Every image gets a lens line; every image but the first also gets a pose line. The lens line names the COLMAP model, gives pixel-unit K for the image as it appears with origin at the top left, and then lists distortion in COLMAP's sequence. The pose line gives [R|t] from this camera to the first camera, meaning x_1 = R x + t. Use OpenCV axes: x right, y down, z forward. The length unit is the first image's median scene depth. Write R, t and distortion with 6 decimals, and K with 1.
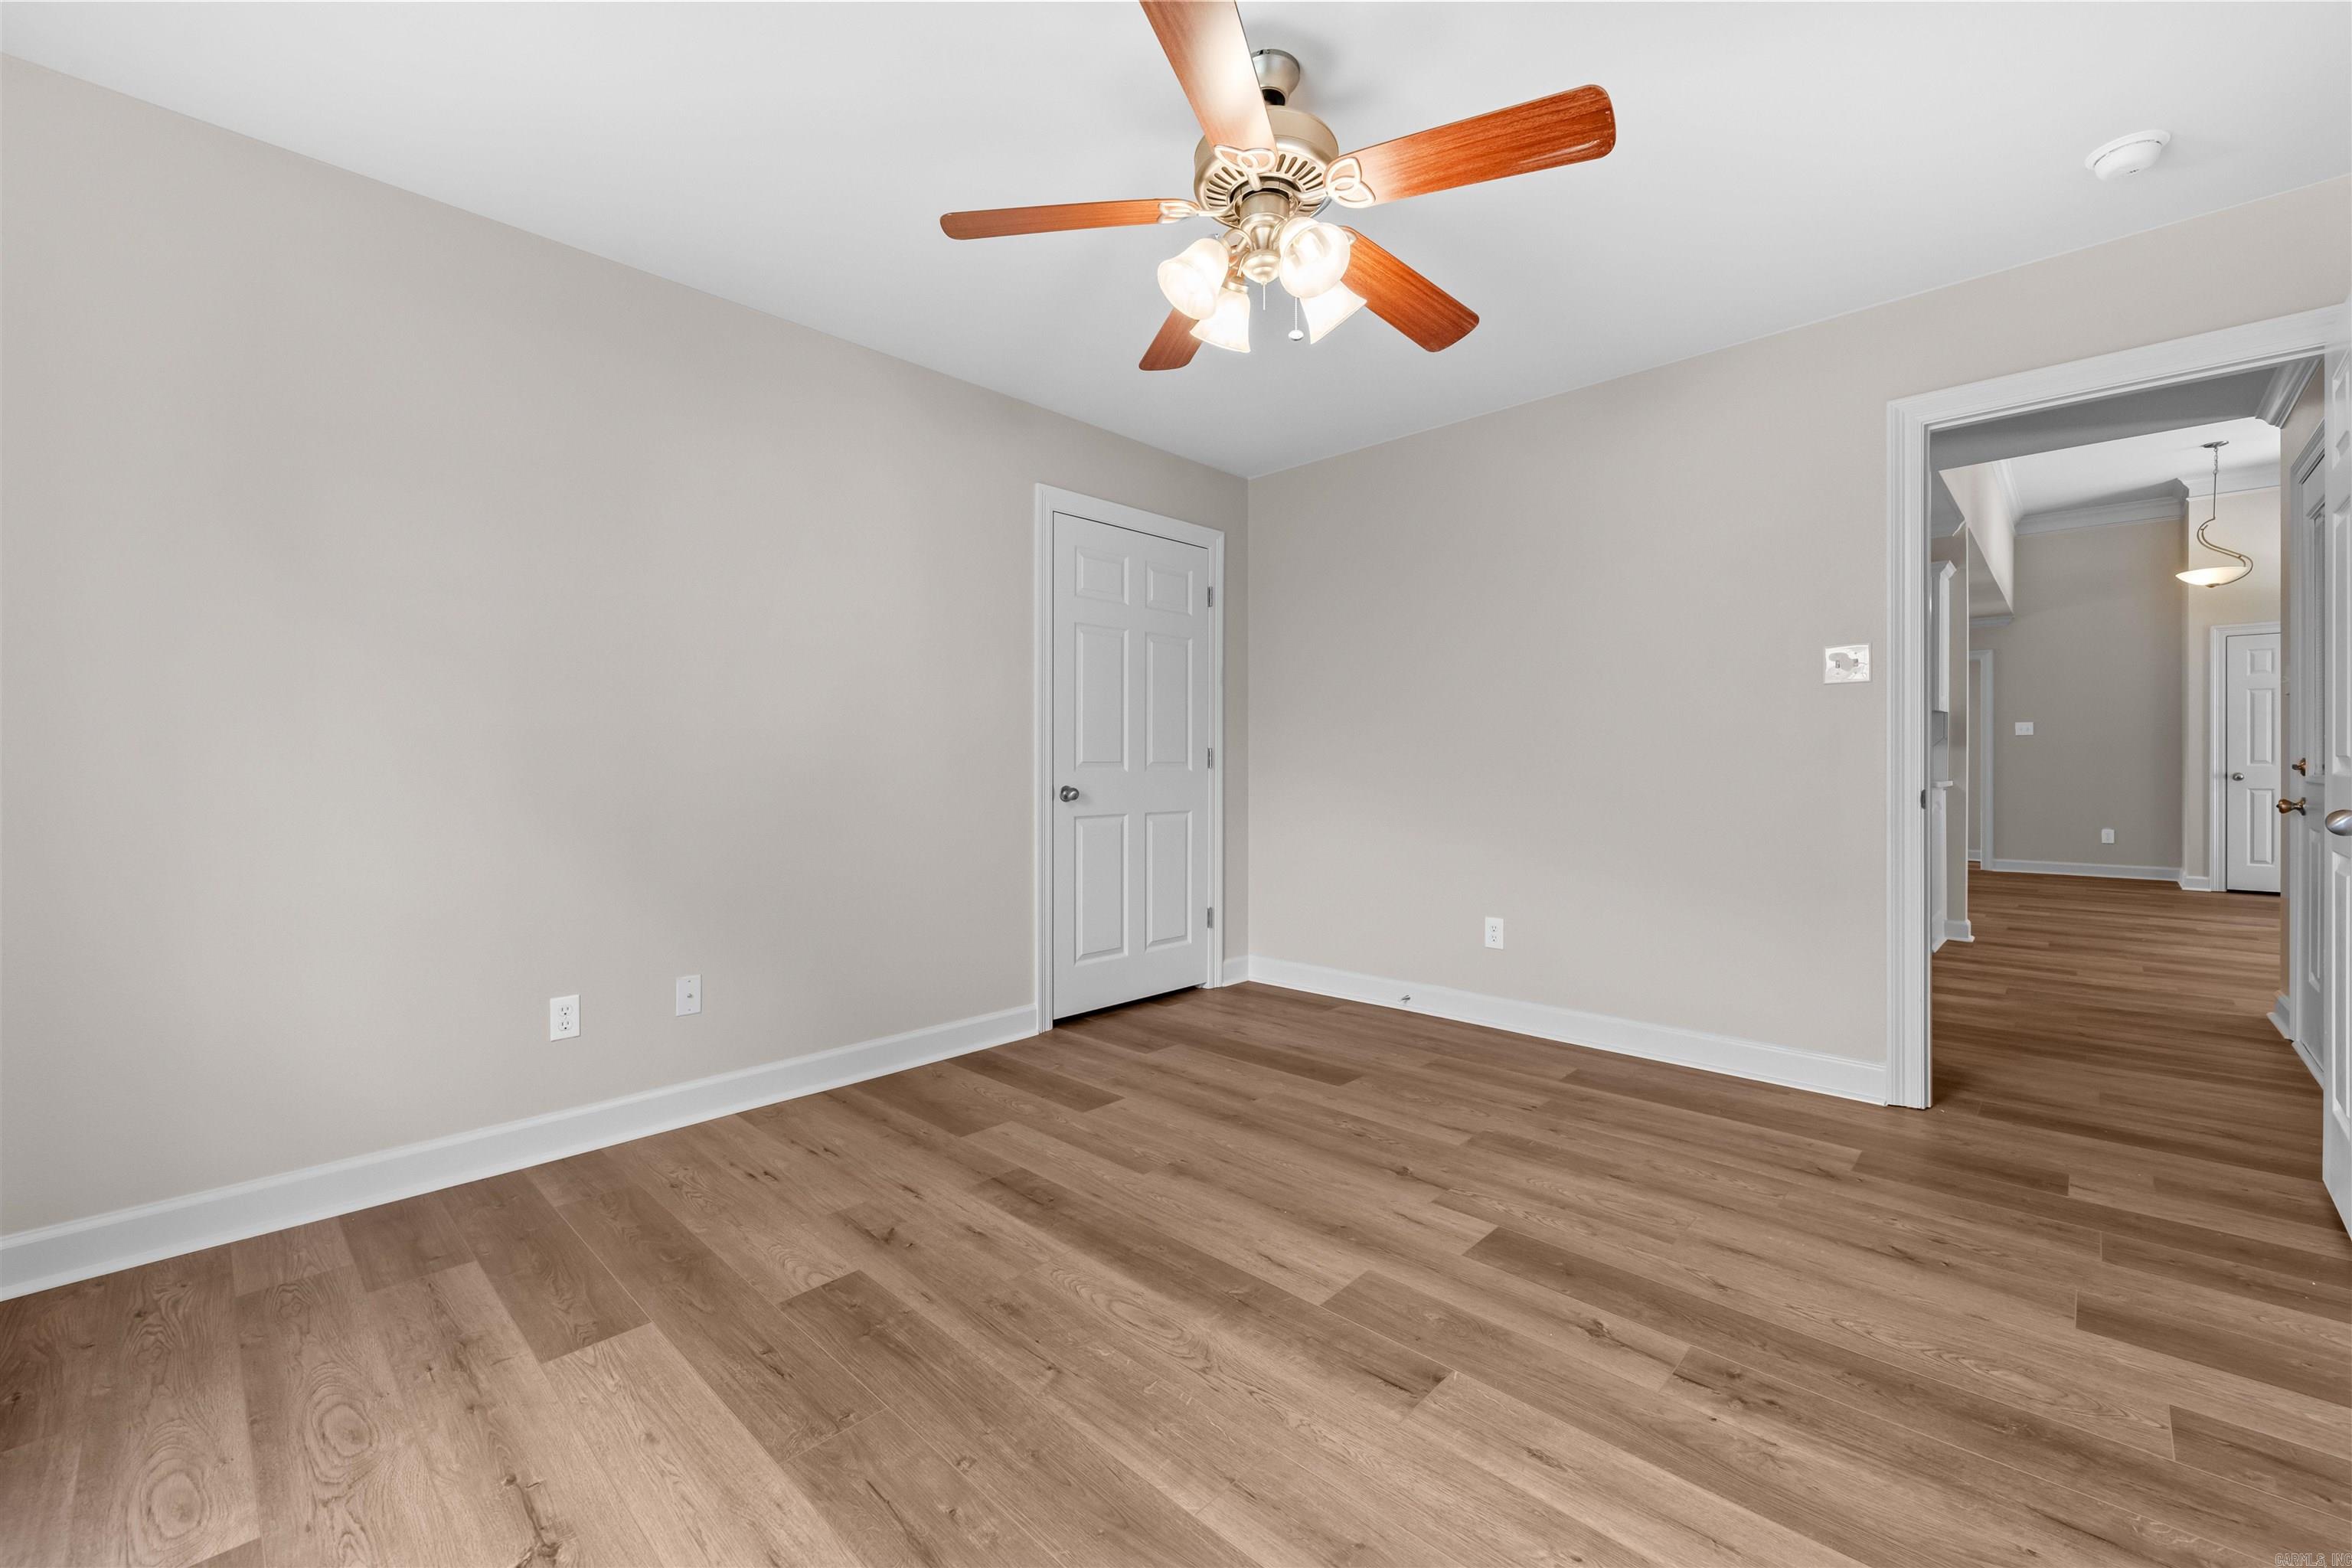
lens RADIAL K [[951.5, 0, 1171.0], [0, 951.5, 769.8], [0, 0, 1]] dist [0.010891, -0.004573]
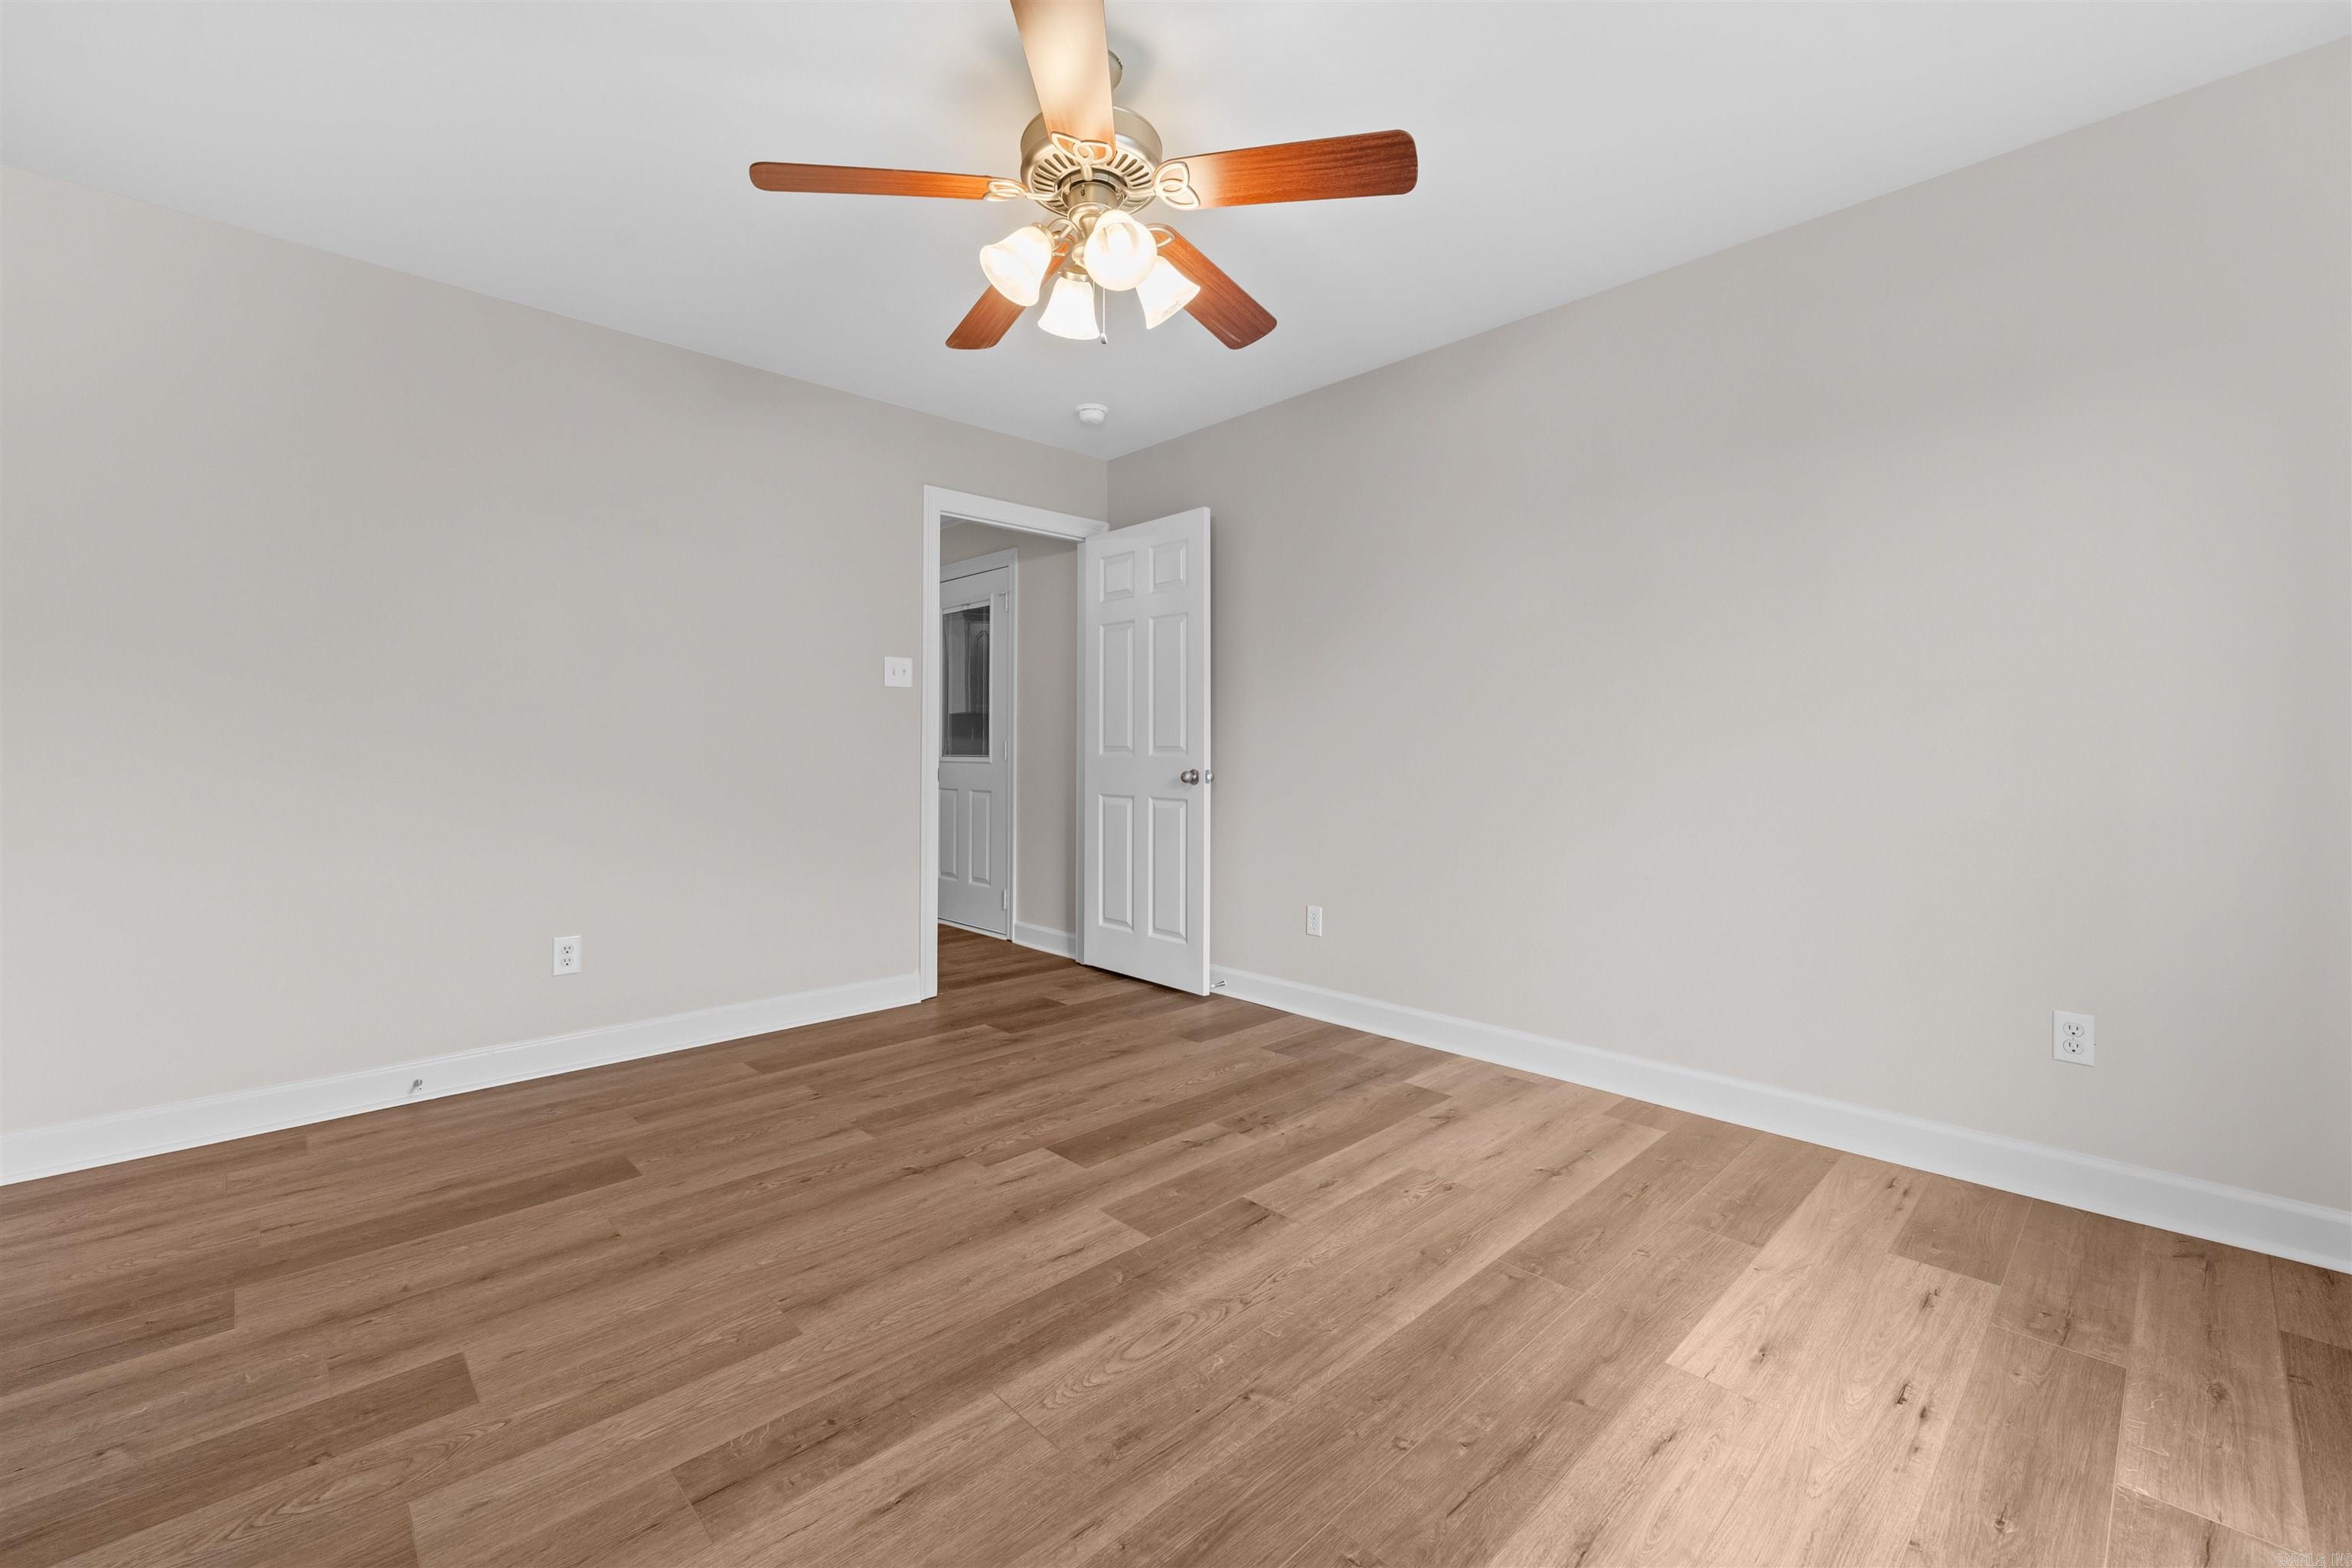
lens RADIAL K [[951.5, 0, 1171.0], [0, 951.5, 769.8], [0, 0, 1]] dist [0.010891, -0.004573]
pose [[0.048741, -0.014873, 0.998701, -0.807771], [0.001232, 0.999889, 0.014830, -0.001277], [-0.998811, 0.000507, 0.048754, 0.787531]]
